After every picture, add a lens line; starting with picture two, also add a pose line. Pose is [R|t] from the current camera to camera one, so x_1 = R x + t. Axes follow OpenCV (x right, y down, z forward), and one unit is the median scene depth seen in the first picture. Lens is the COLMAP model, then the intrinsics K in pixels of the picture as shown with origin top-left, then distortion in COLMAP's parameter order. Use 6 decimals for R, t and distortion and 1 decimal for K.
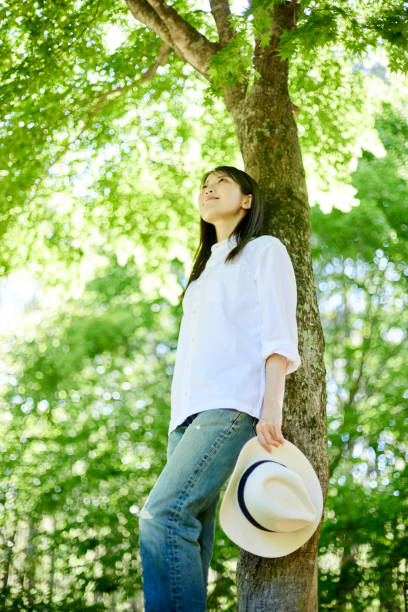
lens RADIAL K [[914.5, 0, 189.0], [0, 914.5, 295.4], [0, 0, 1]] dist [-0.124264, -0.078334]
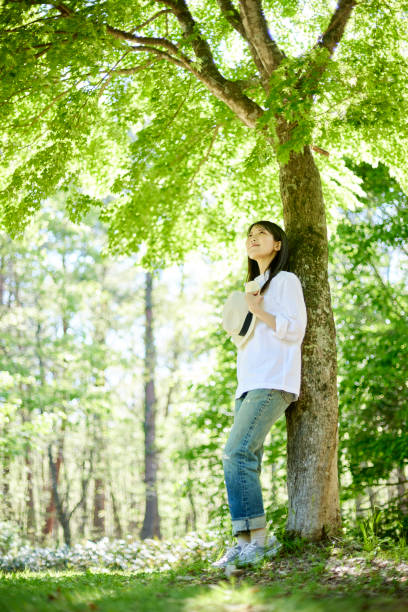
lens RADIAL K [[896.5, 0, 204.0], [0, 896.5, 306.0], [0, 0, 1]] dist [-0.126326, 0.017395]
pose [[0.959953, -0.121037, -0.252667, 0.247467], [0.149897, 0.983811, 0.098220, -0.132392], [0.236688, -0.132161, 0.962555, -0.385116]]
